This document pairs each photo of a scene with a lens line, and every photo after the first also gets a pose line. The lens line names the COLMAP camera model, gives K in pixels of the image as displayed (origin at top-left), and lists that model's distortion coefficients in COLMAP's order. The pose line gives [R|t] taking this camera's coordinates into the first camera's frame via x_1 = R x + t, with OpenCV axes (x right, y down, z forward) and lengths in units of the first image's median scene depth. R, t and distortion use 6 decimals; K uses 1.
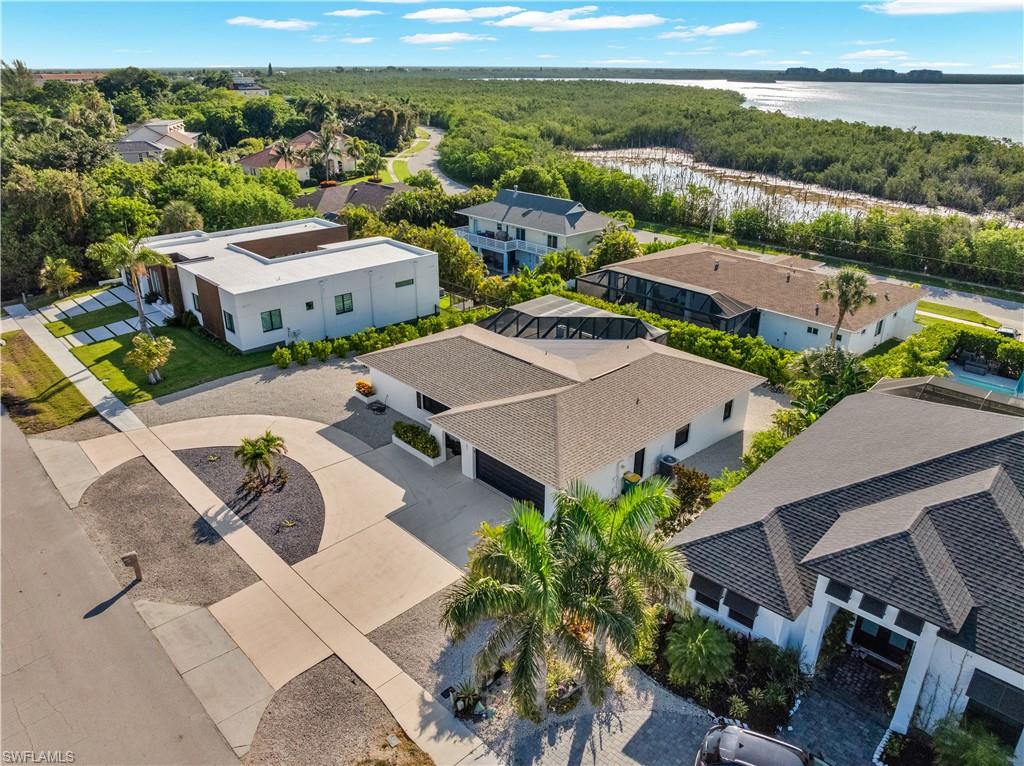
lens RADIAL K [[726.7, 0, 513.1], [0, 726.7, 371.5], [0, 0, 1]] dist [-0.043252, 0.009998]
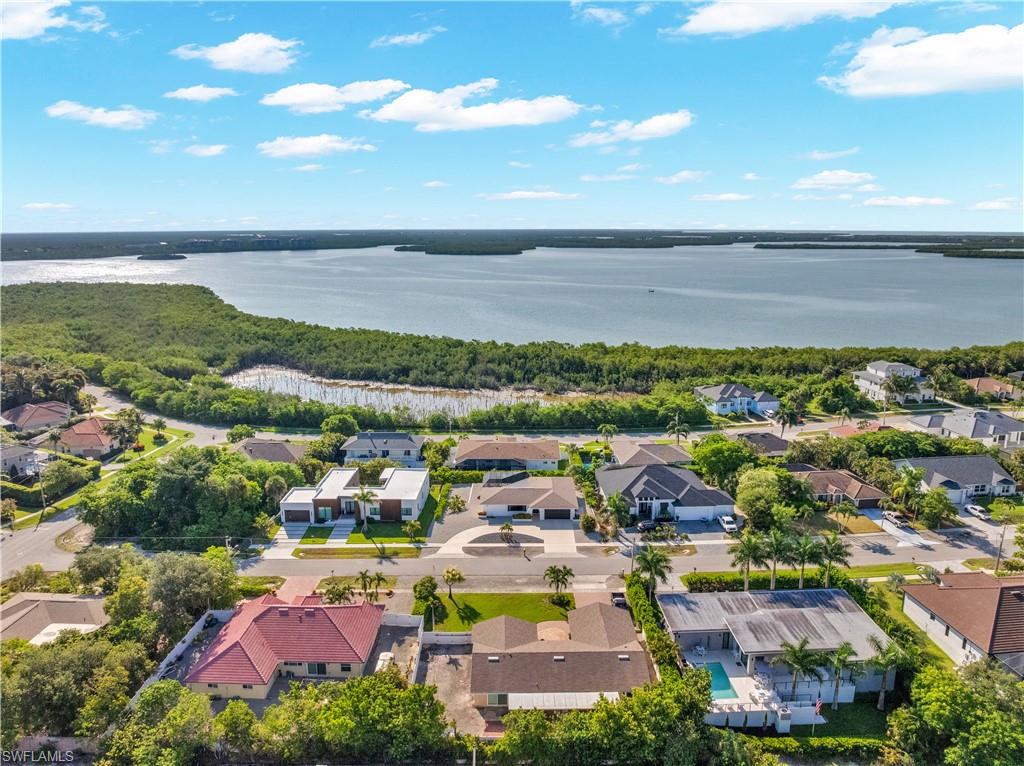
lens RADIAL K [[720.2, 0, 514.4], [0, 720.2, 383.1], [0, 0, 1]] dist [-0.039402, 0.003575]
pose [[0.696450, -0.158314, 0.699924, -2.167066], [0.284425, 0.956376, -0.066694, -0.265324], [-0.658832, 0.245525, 0.711096, -1.416868]]
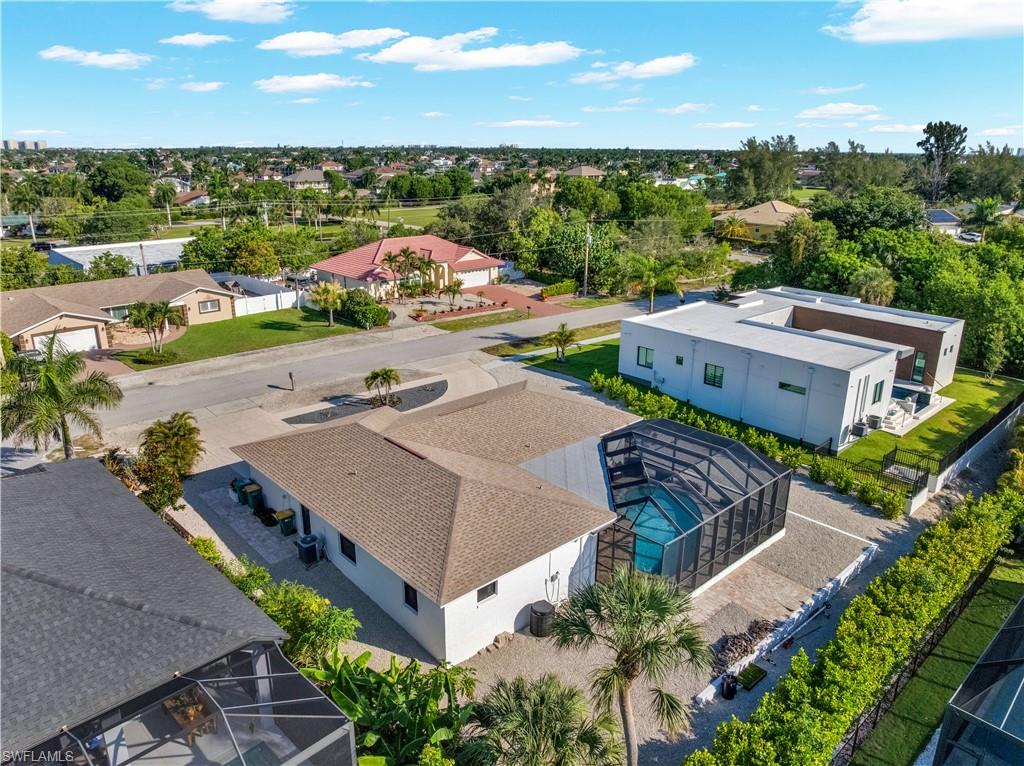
lens RADIAL K [[715.2, 0, 514.9], [0, 715.2, 397.1], [0, 0, 1]] dist [-0.035032, 0.005185]
pose [[-0.016085, 0.324581, -0.945721, 0.761626], [-0.397092, 0.865980, 0.303967, -0.299516], [0.917638, 0.380428, 0.114959, 0.852562]]
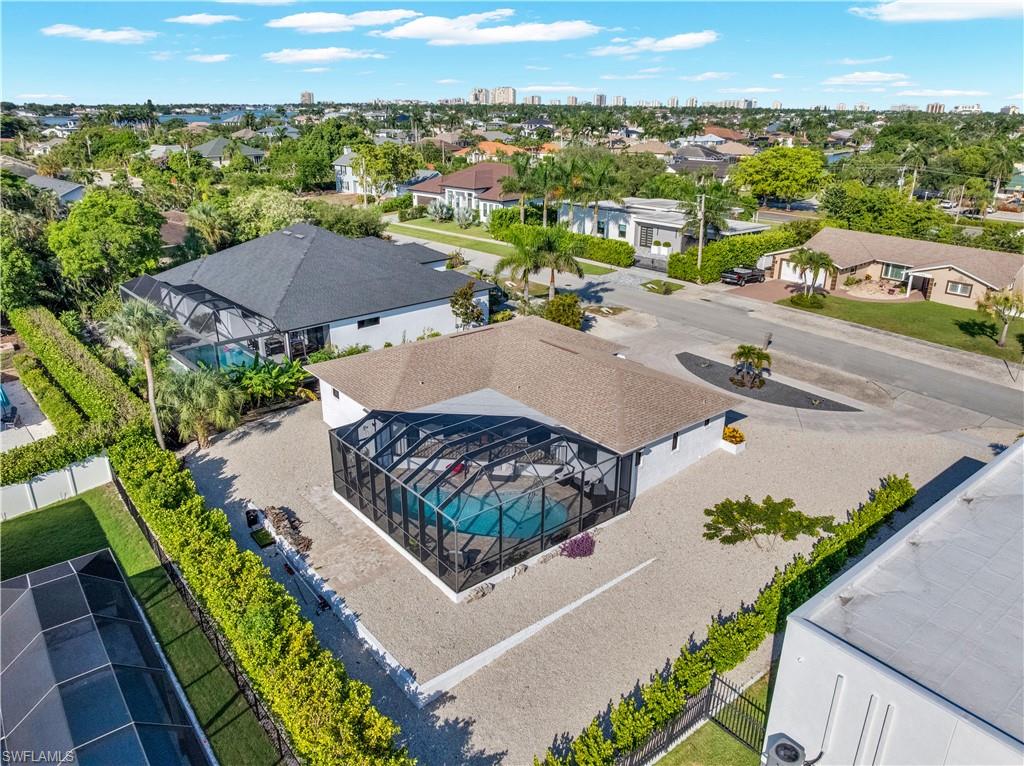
lens RADIAL K [[720.2, 0, 514.4], [0, 720.2, 383.1], [0, 0, 1]] dist [-0.039402, 0.003575]
pose [[-0.997329, -0.038407, 0.062124, -0.002527], [0.015896, 0.716044, 0.697874, -0.607045], [-0.071287, 0.696997, -0.713521, 1.565309]]
